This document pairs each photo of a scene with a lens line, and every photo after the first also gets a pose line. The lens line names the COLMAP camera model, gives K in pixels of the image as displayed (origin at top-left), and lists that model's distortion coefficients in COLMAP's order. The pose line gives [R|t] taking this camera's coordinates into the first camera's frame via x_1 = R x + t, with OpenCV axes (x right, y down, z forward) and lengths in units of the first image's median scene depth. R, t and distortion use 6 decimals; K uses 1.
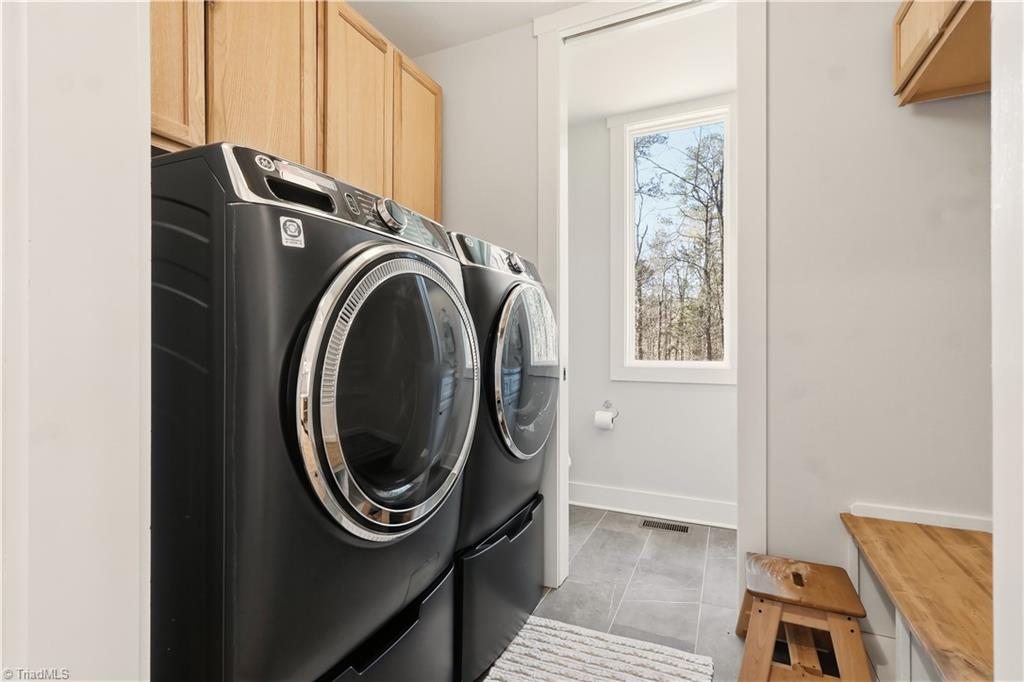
lens RADIAL K [[482.1, 0, 511.9], [0, 482.1, 339.4], [0, 0, 1]] dist [0.010044, -0.000185]
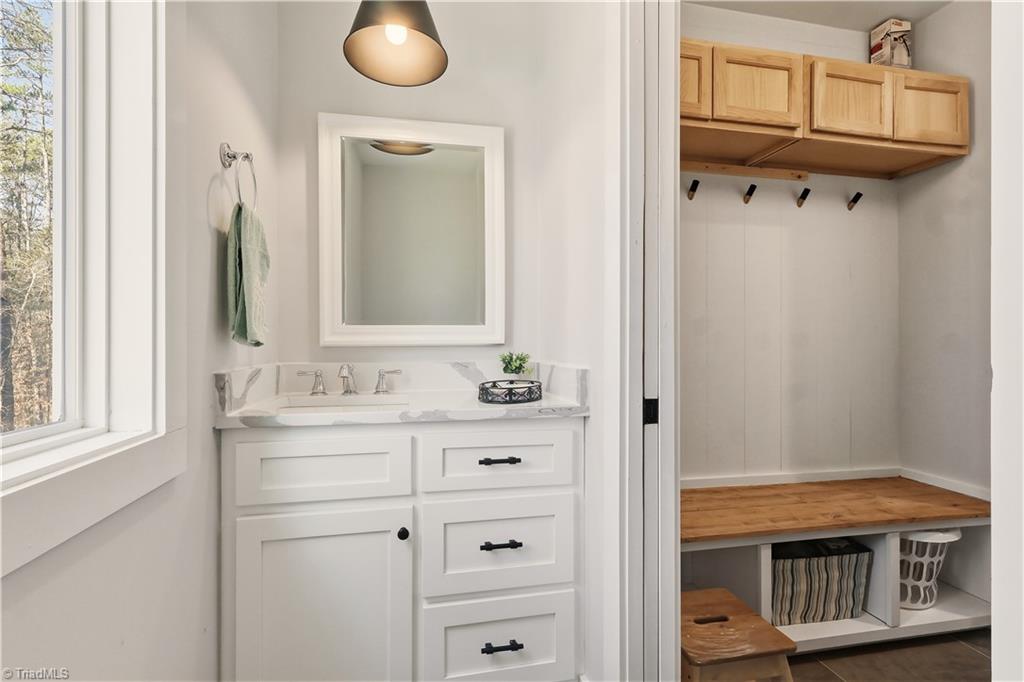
lens RADIAL K [[482.1, 0, 511.2], [0, 482.1, 338.4], [0, 0, 1]] dist [0.010044, -0.000185]
pose [[-0.591221, -0.001457, 0.806508, 0.129011], [0.001911, 0.999993, 0.003207, -0.027454], [-0.806507, 0.003437, -0.591214, 2.423630]]
